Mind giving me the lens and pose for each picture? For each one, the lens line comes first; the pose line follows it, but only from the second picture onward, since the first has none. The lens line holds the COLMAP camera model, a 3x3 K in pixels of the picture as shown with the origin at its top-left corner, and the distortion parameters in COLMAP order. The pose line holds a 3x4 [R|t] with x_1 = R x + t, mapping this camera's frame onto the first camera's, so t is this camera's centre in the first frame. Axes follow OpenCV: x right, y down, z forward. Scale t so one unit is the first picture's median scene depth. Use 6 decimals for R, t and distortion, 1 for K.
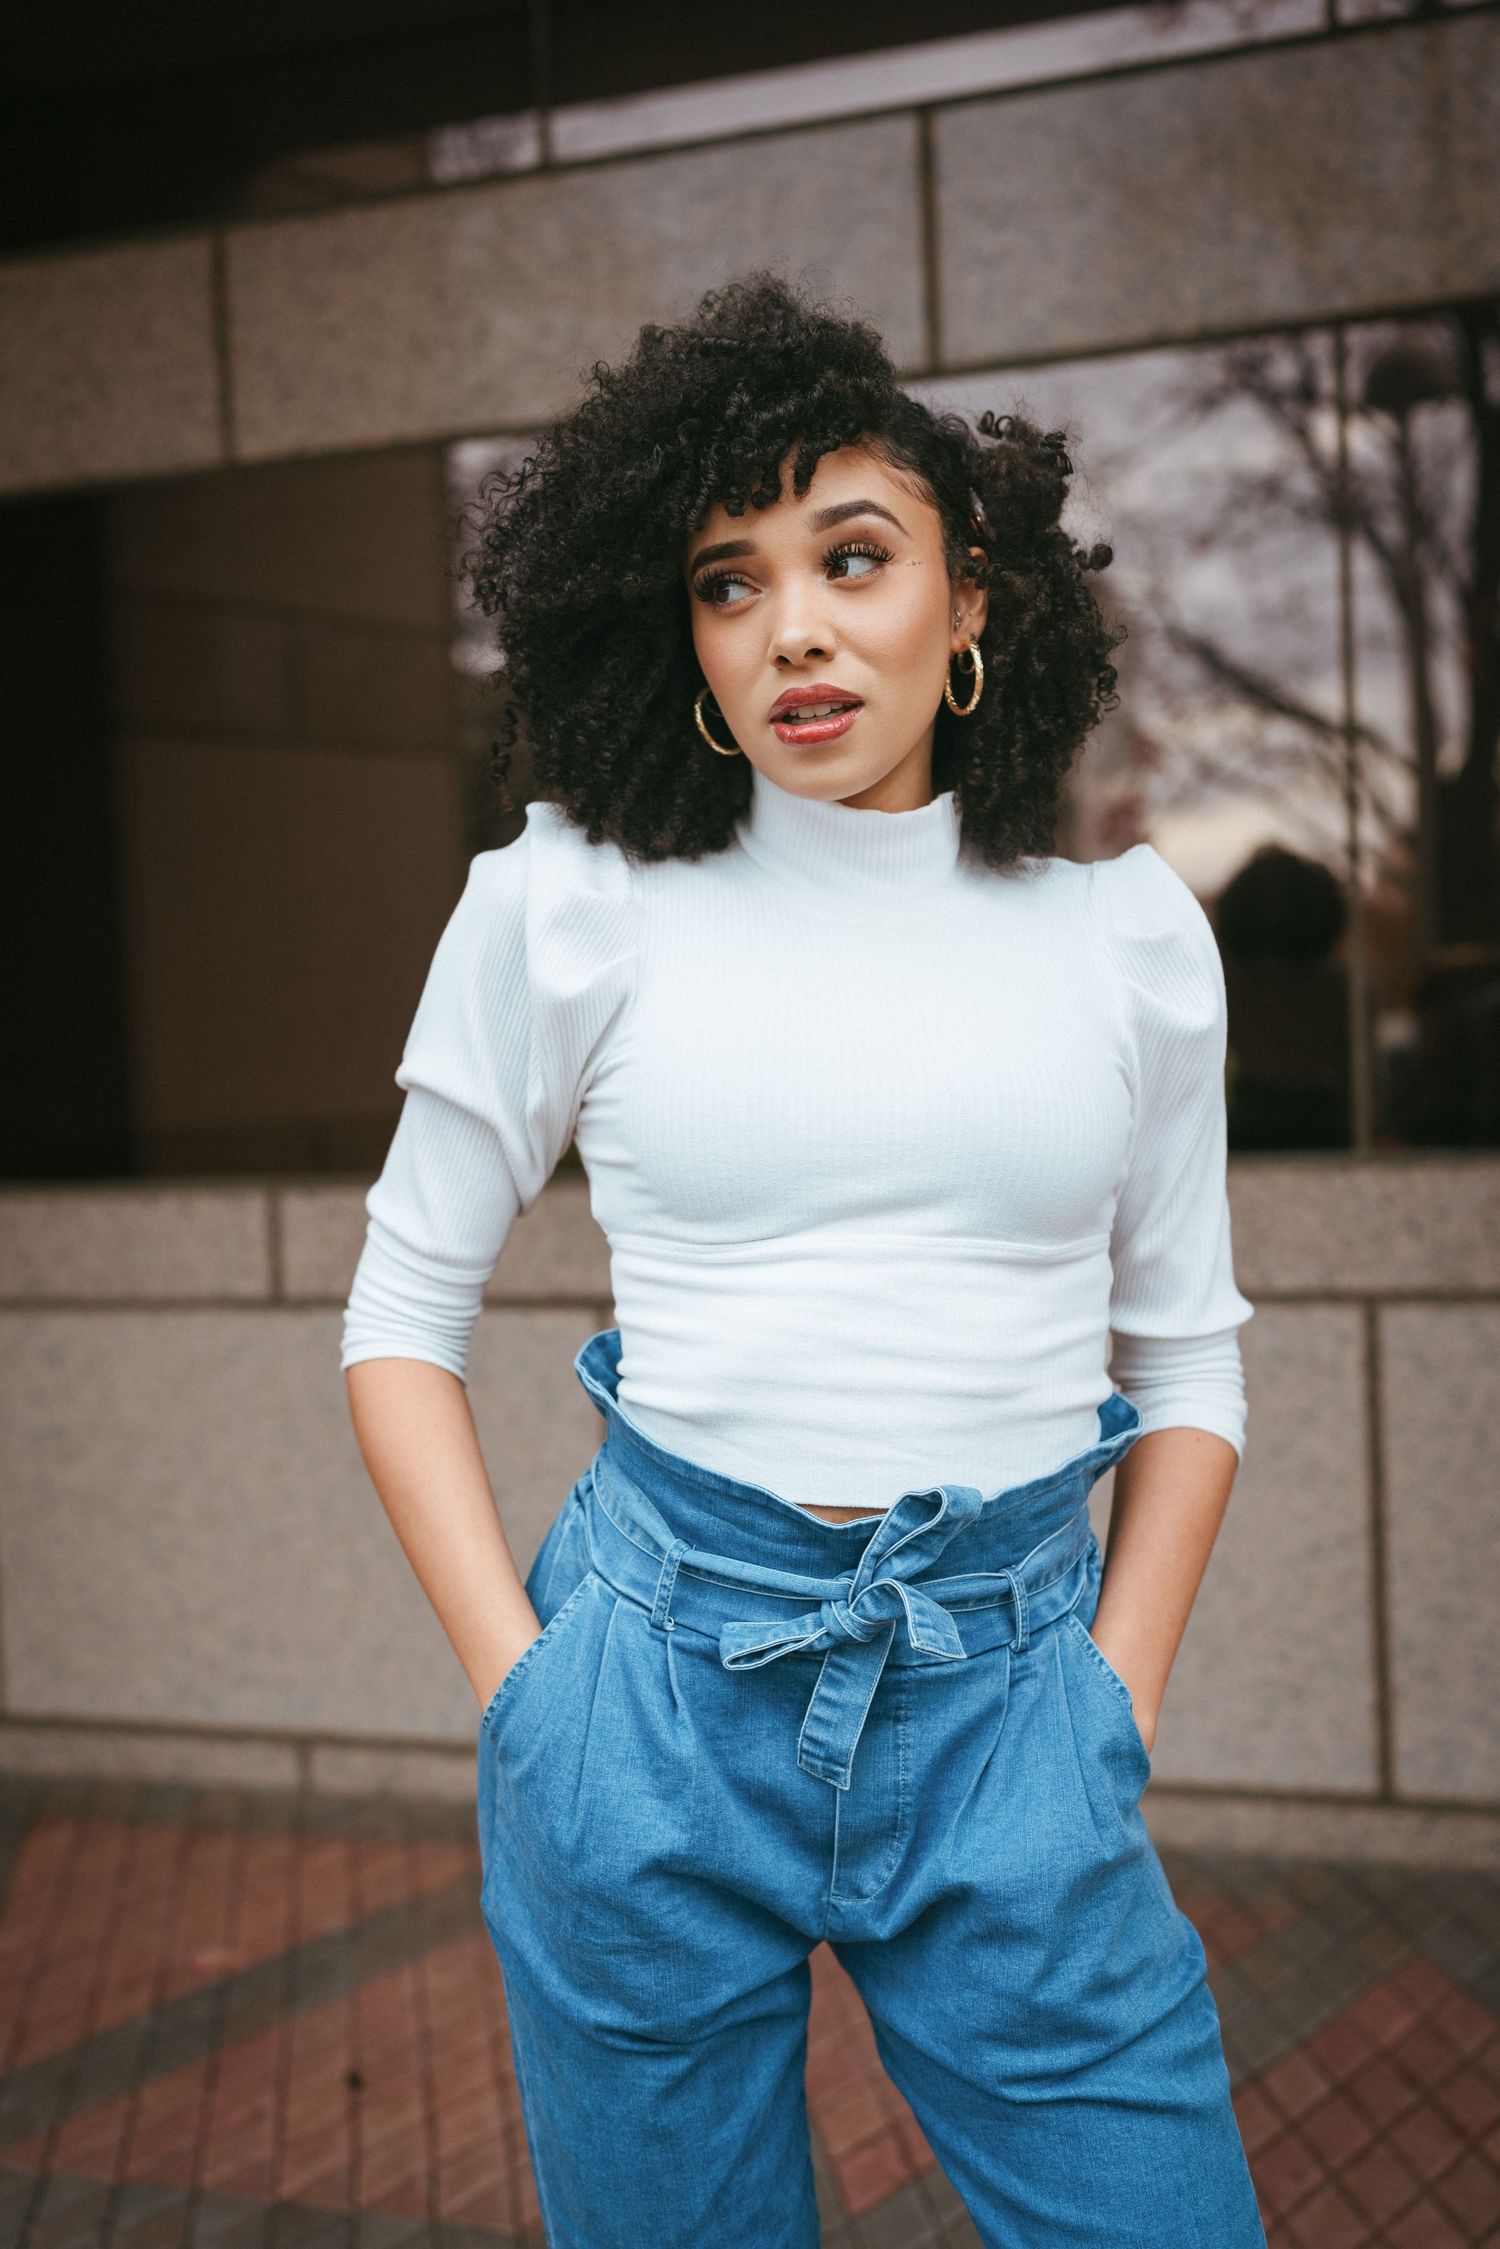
lens RADIAL K [[2193.3, 0, 751.7], [0, 2193.3, 1135.1], [0, 0, 1]] dist [-0.005174, 0.018907]
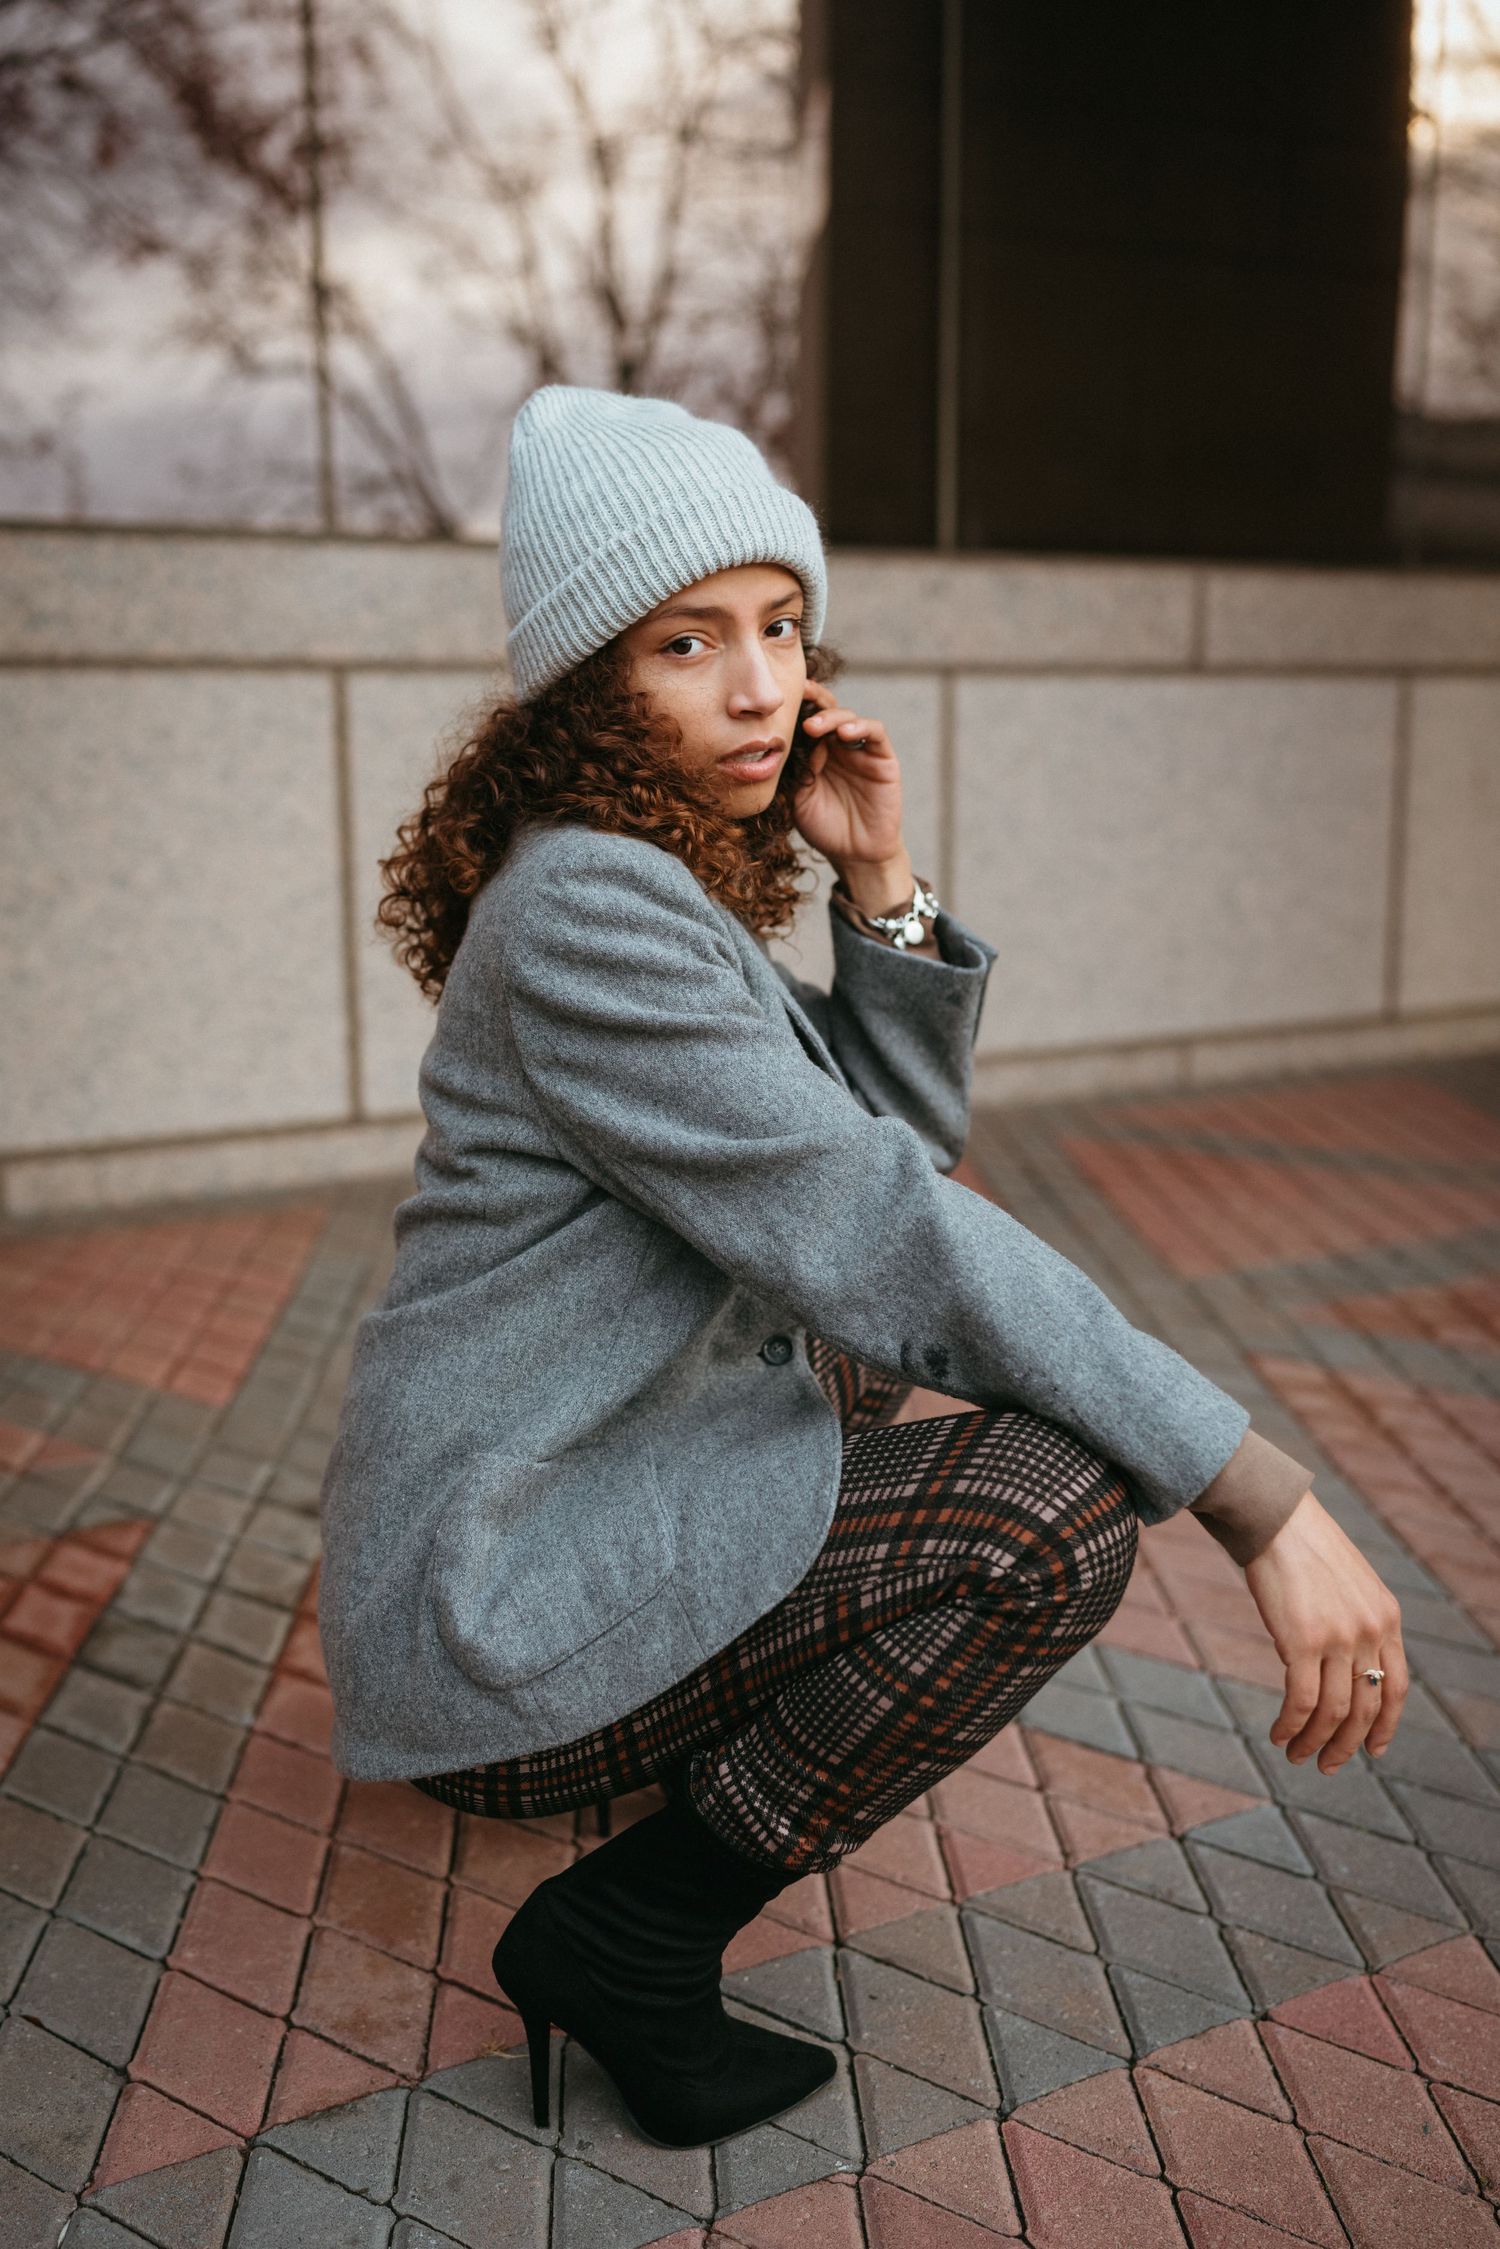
lens RADIAL K [[2200.1, 0, 750.0], [0, 2200.1, 1124.5], [0, 0, 1]] dist [0.011995, 0.016298]
pose [[0.681900, -0.091391, 0.725713, -0.402048], [0.014844, 0.993688, 0.111189, 0.182161], [-0.731294, -0.065047, 0.678953, 0.075716]]
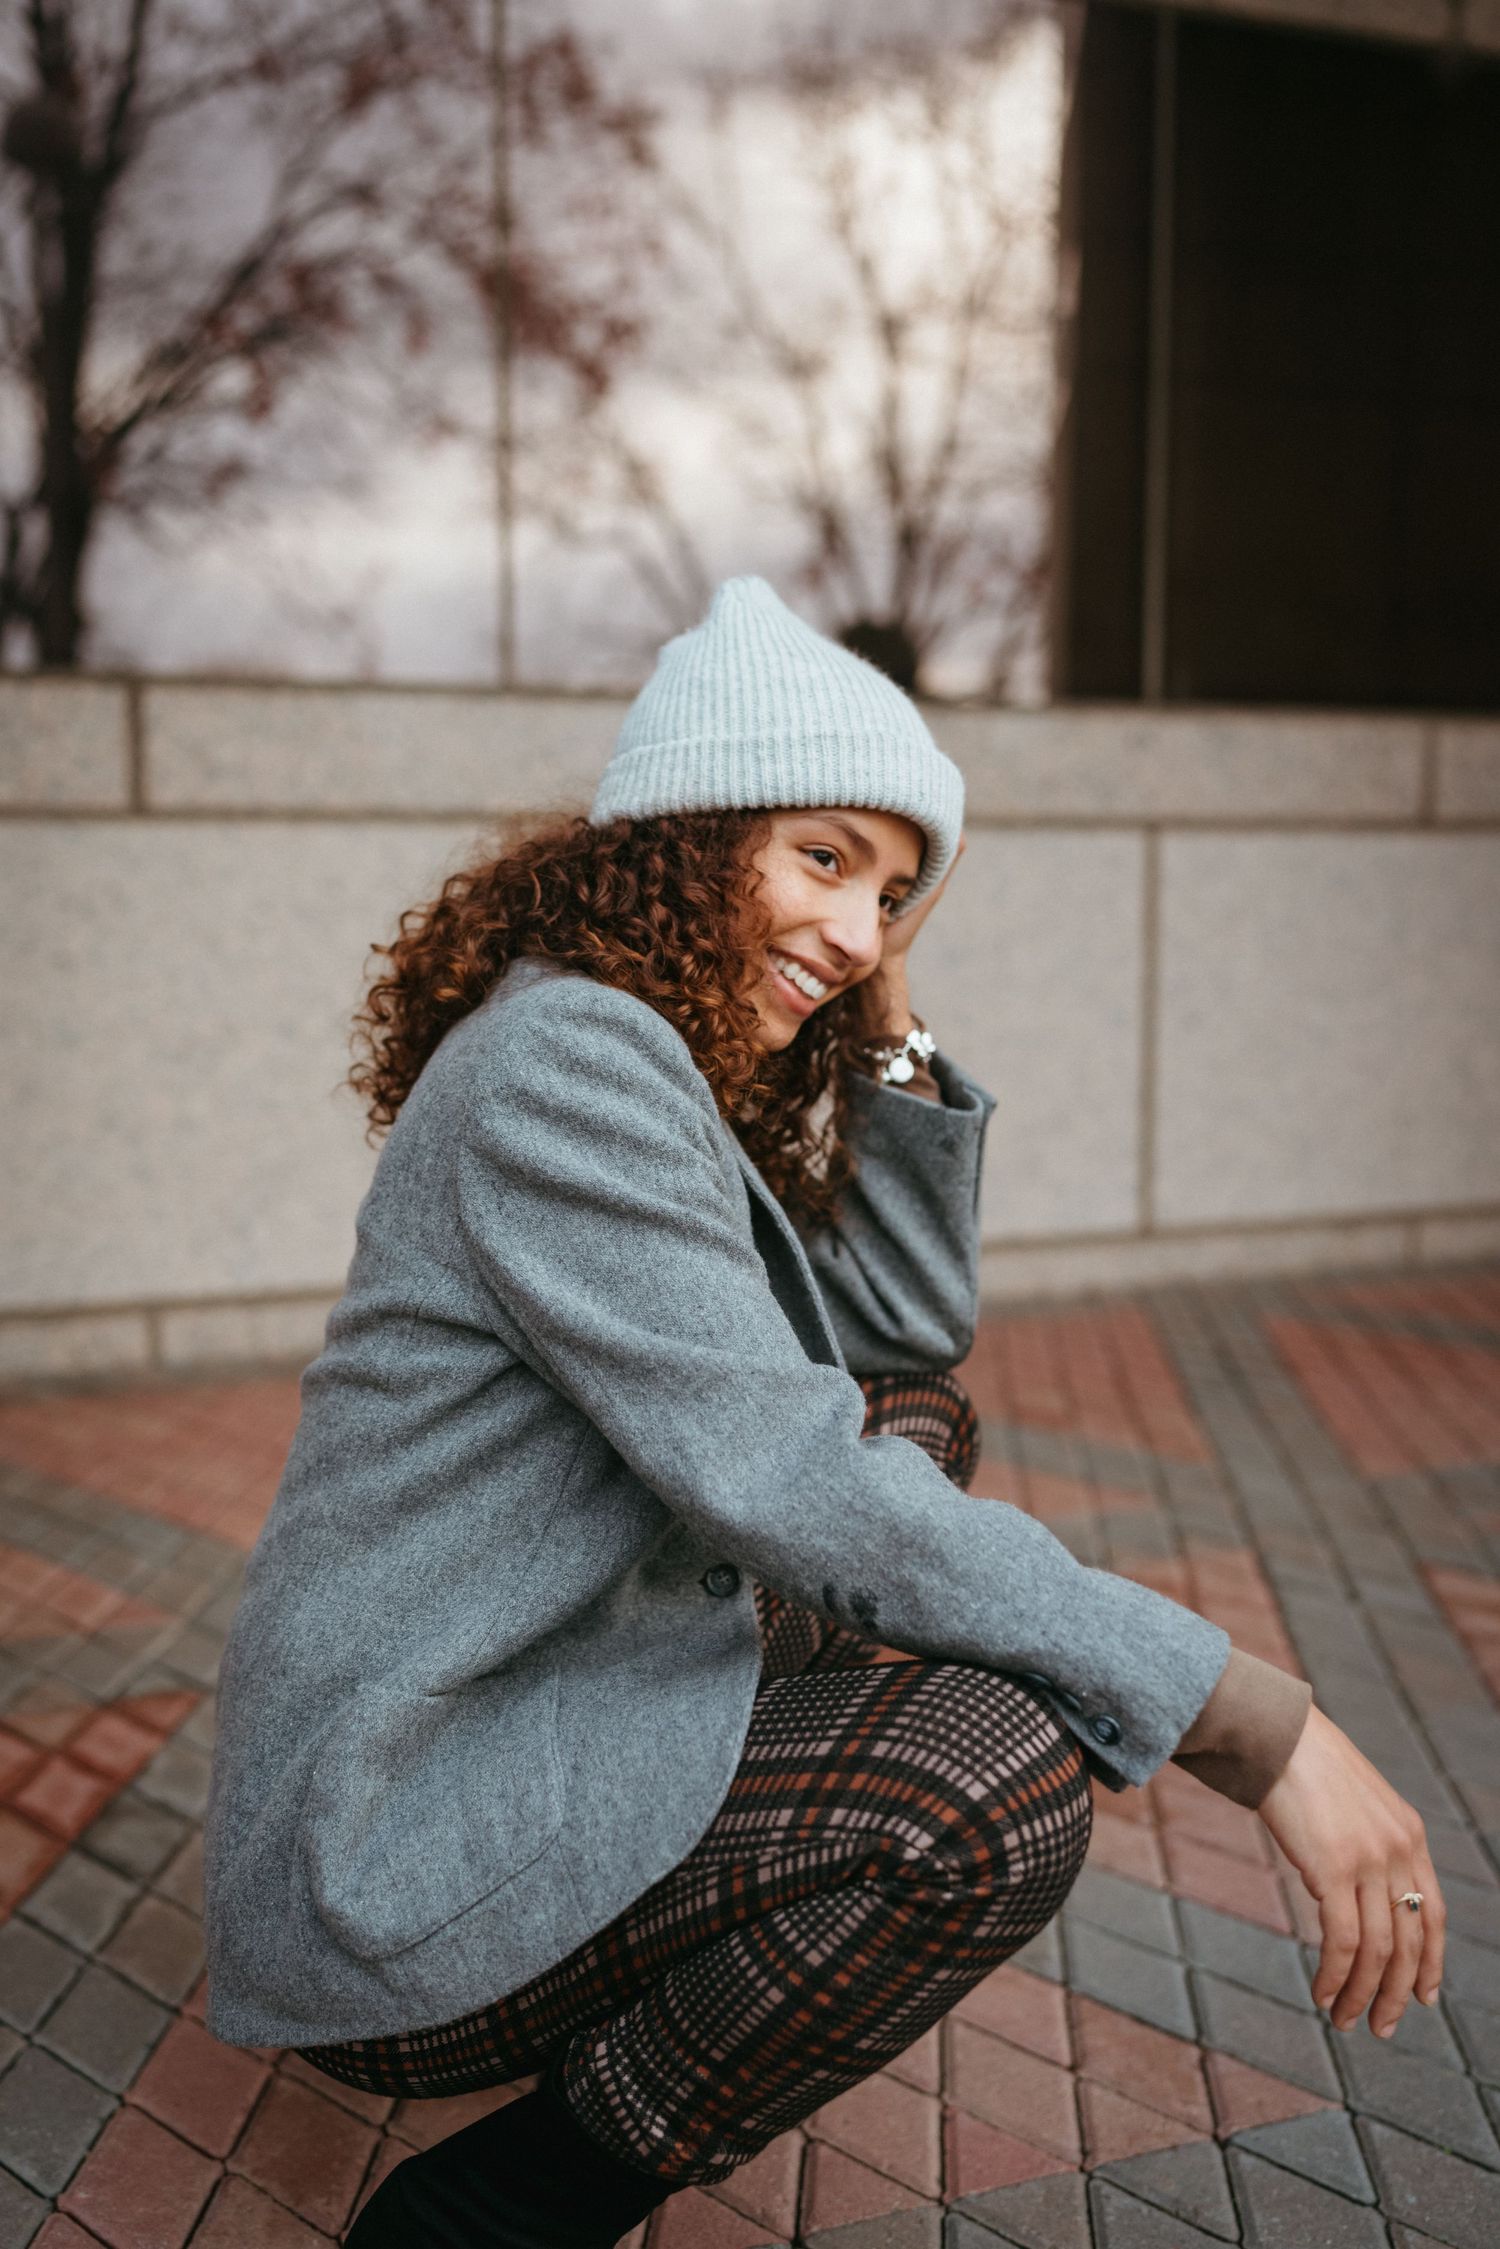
lens RADIAL K [[2201.6, 0, 724.7], [0, 2201.6, 1138.5], [0, 0, 1]] dist [-0.057871, 0.133012]
pose [[0.780370, -0.030007, 0.624598, -0.327140], [-0.001077, 0.998782, 0.049329, 0.178294], [-0.625317, -0.039167, 0.779387, 0.062309]]
